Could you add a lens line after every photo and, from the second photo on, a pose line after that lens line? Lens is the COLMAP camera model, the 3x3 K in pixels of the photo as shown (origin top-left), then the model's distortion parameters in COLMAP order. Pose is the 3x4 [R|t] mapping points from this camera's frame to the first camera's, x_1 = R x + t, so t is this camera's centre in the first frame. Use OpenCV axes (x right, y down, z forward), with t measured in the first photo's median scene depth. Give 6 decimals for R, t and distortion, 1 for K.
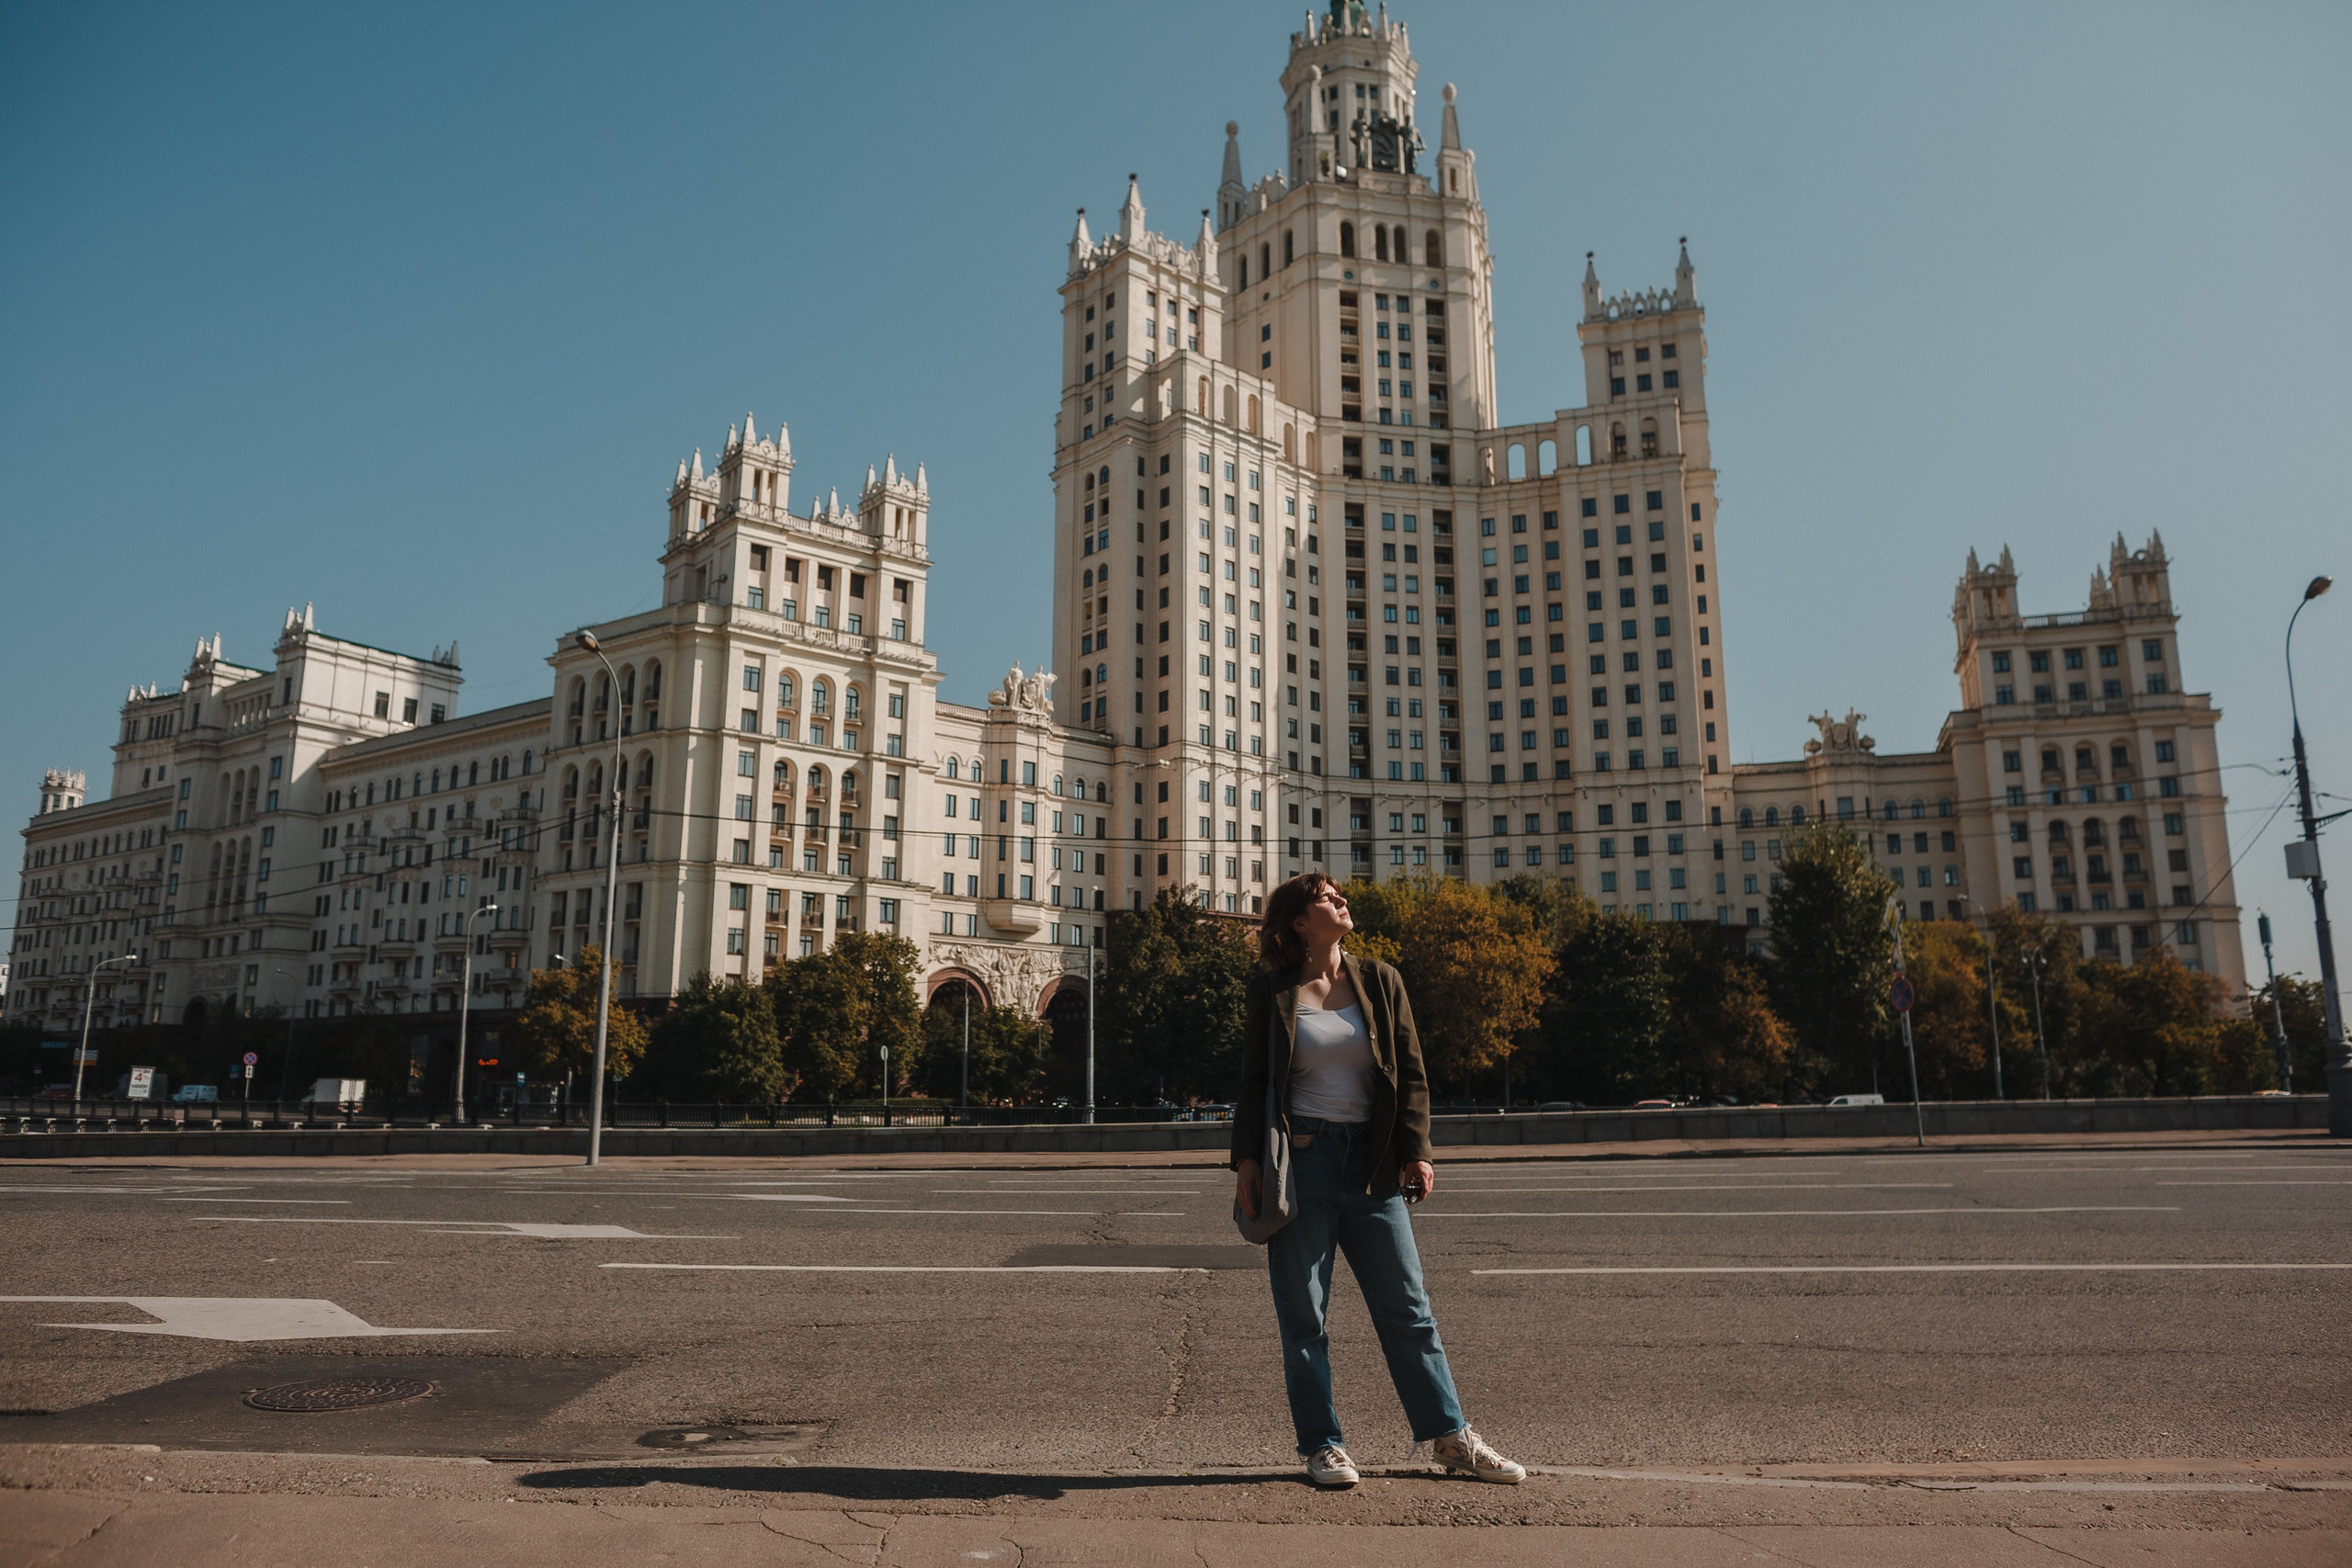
lens RADIAL K [[1604.9, 0, 1181.0], [0, 1604.9, 794.9], [0, 0, 1]] dist [-0.079553, 0.073838]
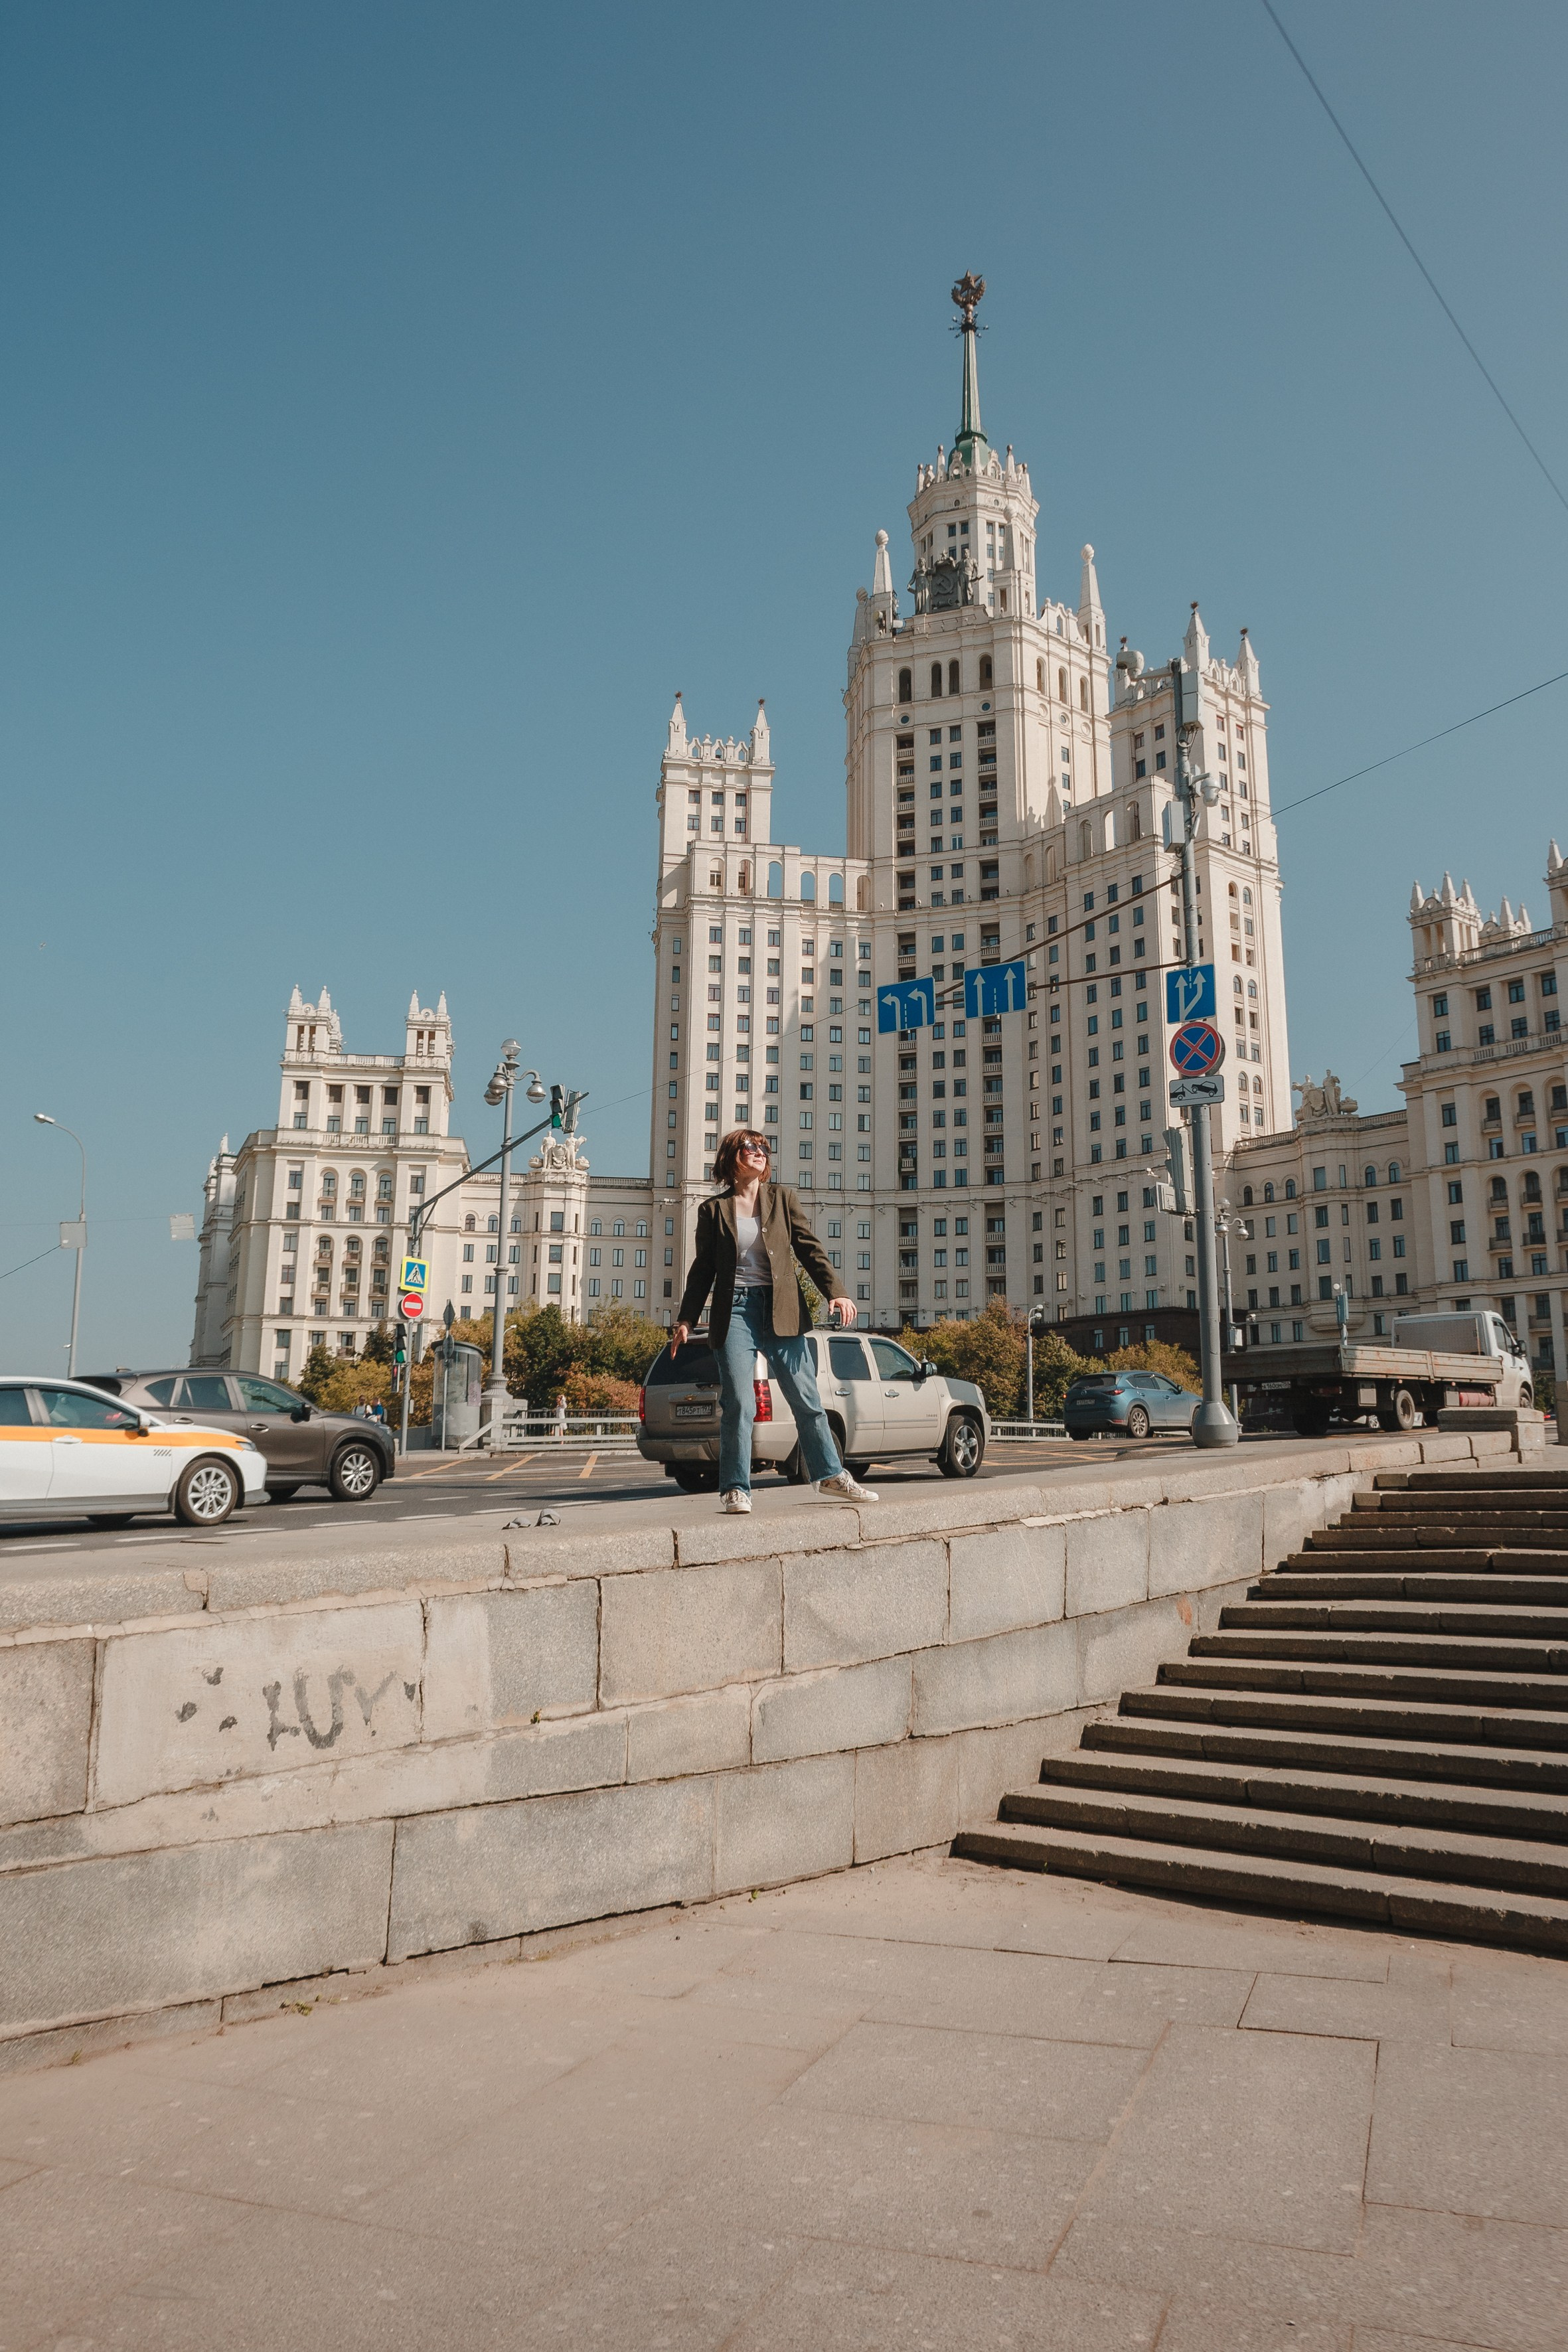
lens RADIAL K [[1695.6, 0, 816.3], [0, 1695.6, 1107.3], [0, 0, 1]] dist [-0.083535, 0.094103]
pose [[0.848632, -0.113683, -0.516623, 0.693351], [0.097372, 0.993517, -0.058676, -0.004359], [0.519945, -0.000510, 0.854200, -0.010352]]
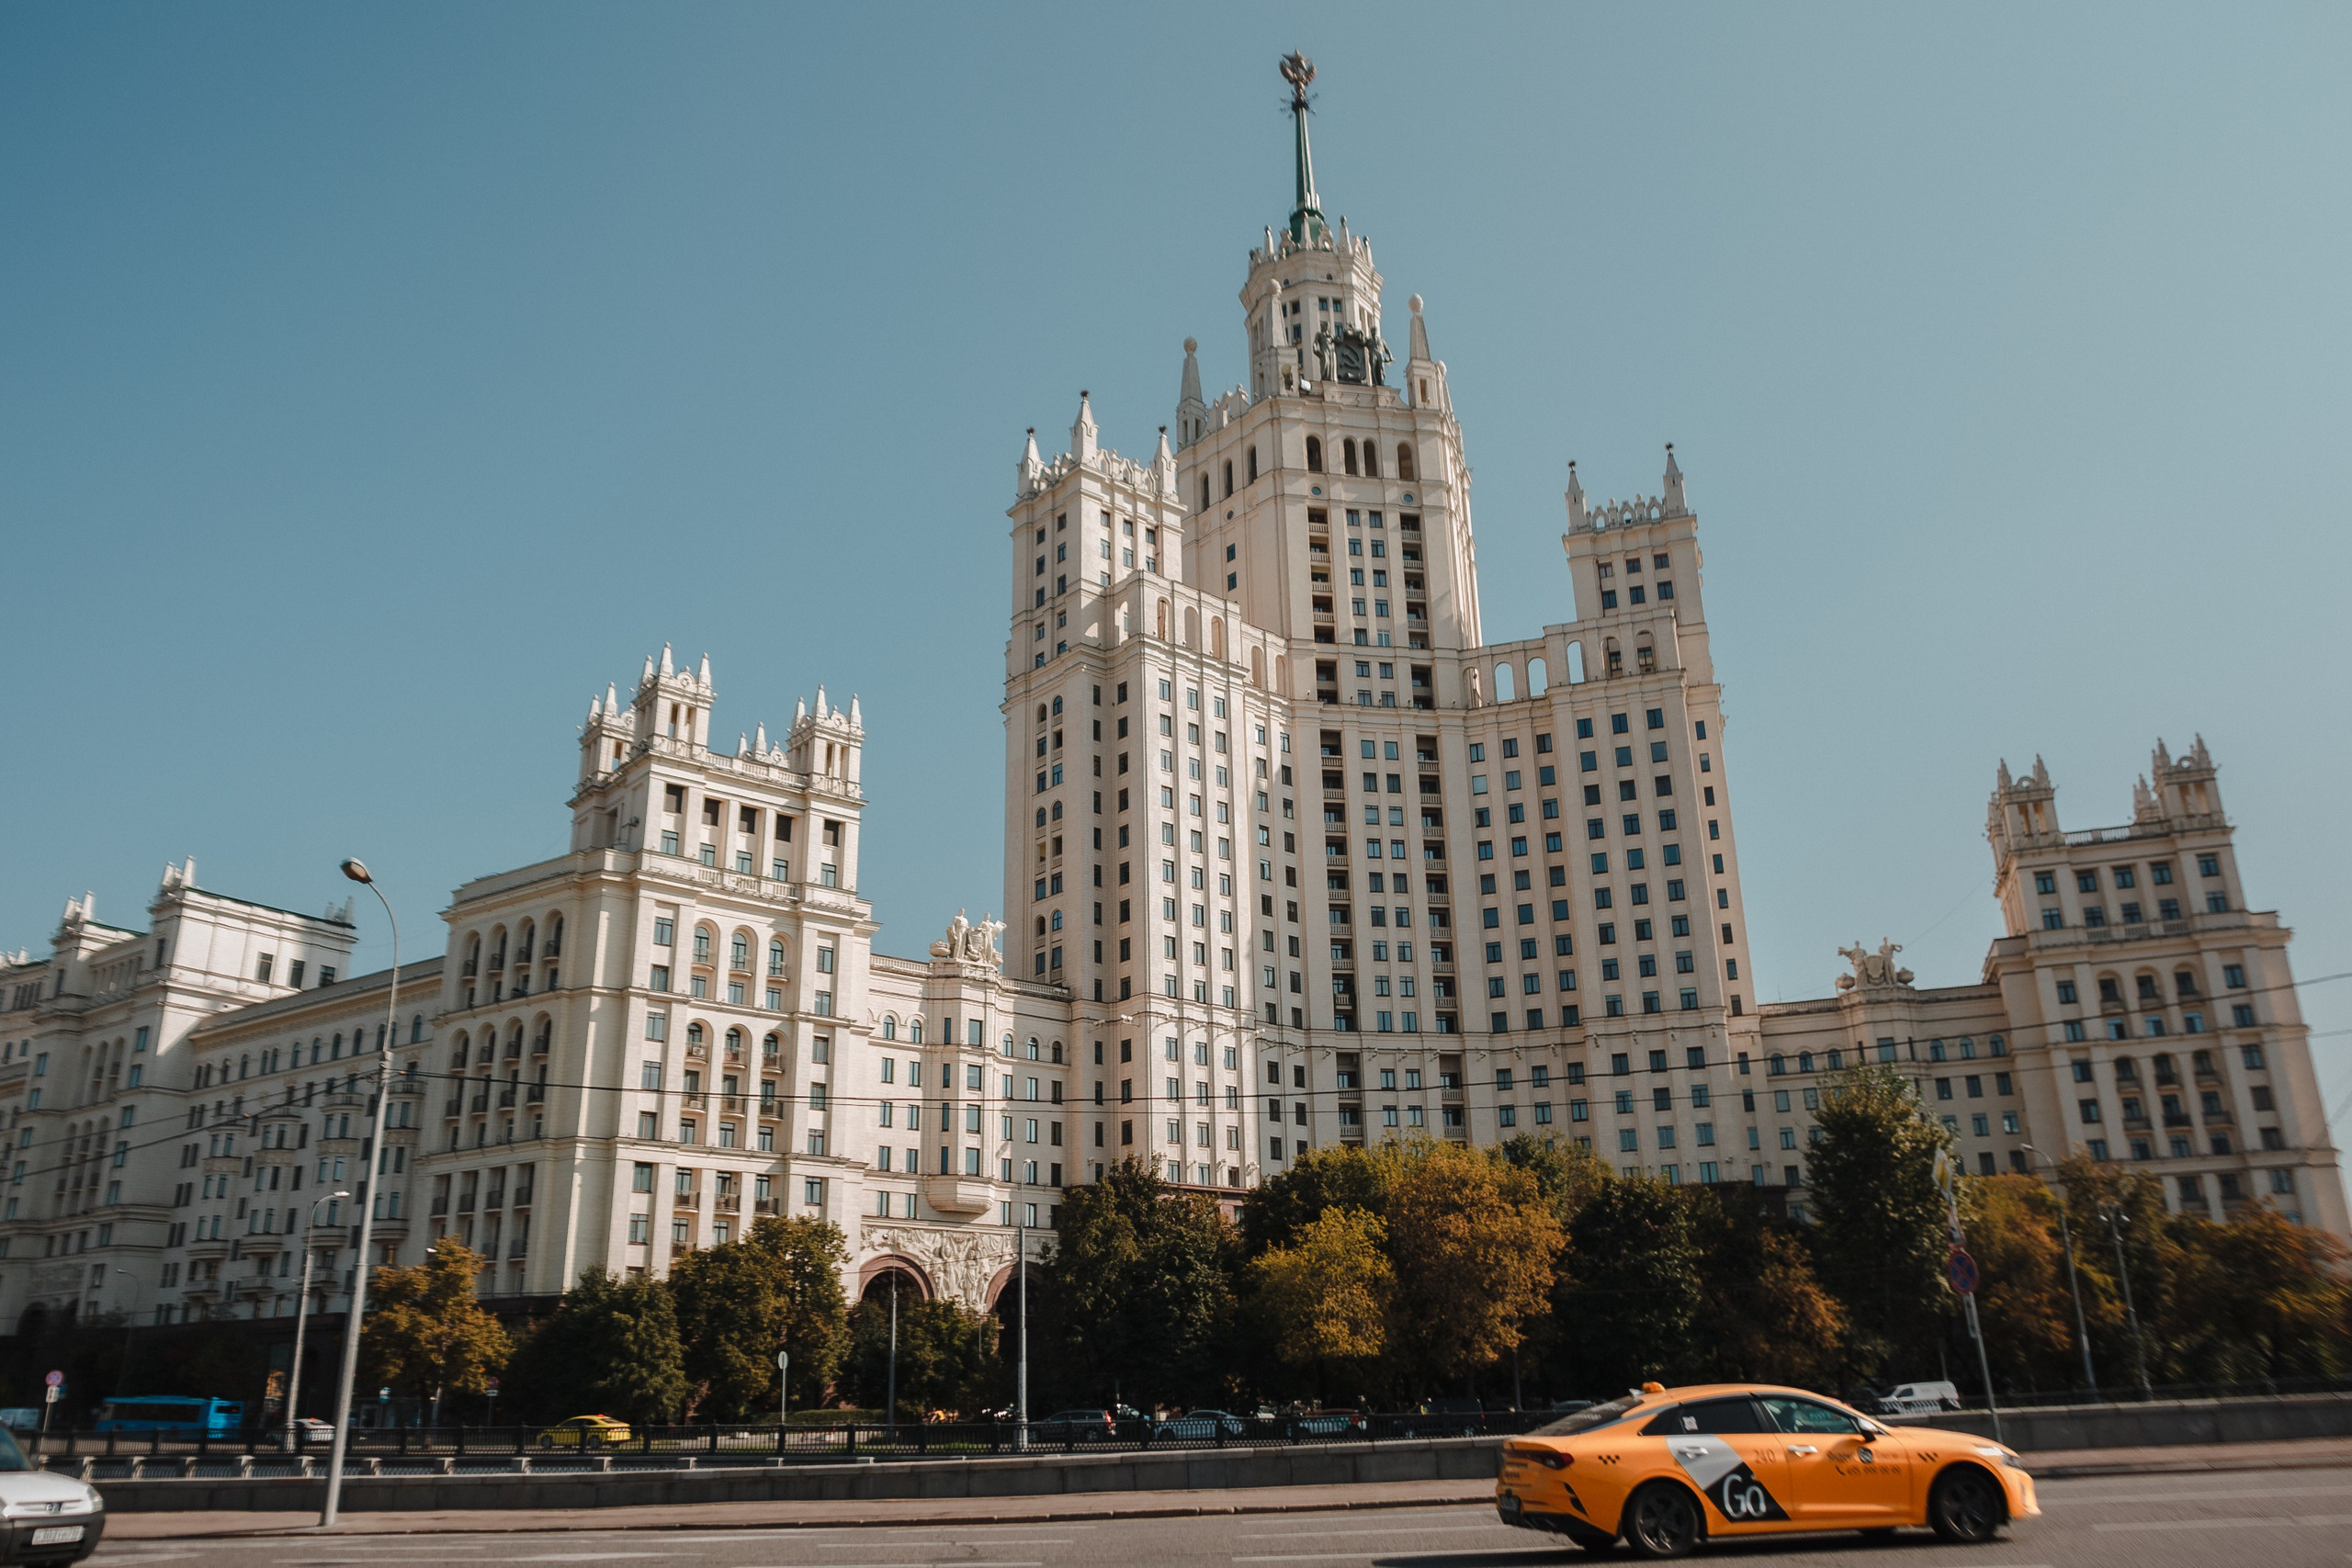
lens RADIAL K [[1731.2, 0, 1163.5], [0, 1731.2, 792.1], [0, 0, 1]] dist [-0.084814, 0.070324]
pose [[0.999782, -0.020796, 0.001686, 0.010696], [0.020812, 0.988307, -0.151052, 0.001496], [0.001475, 0.151054, 0.988524, 0.022010]]
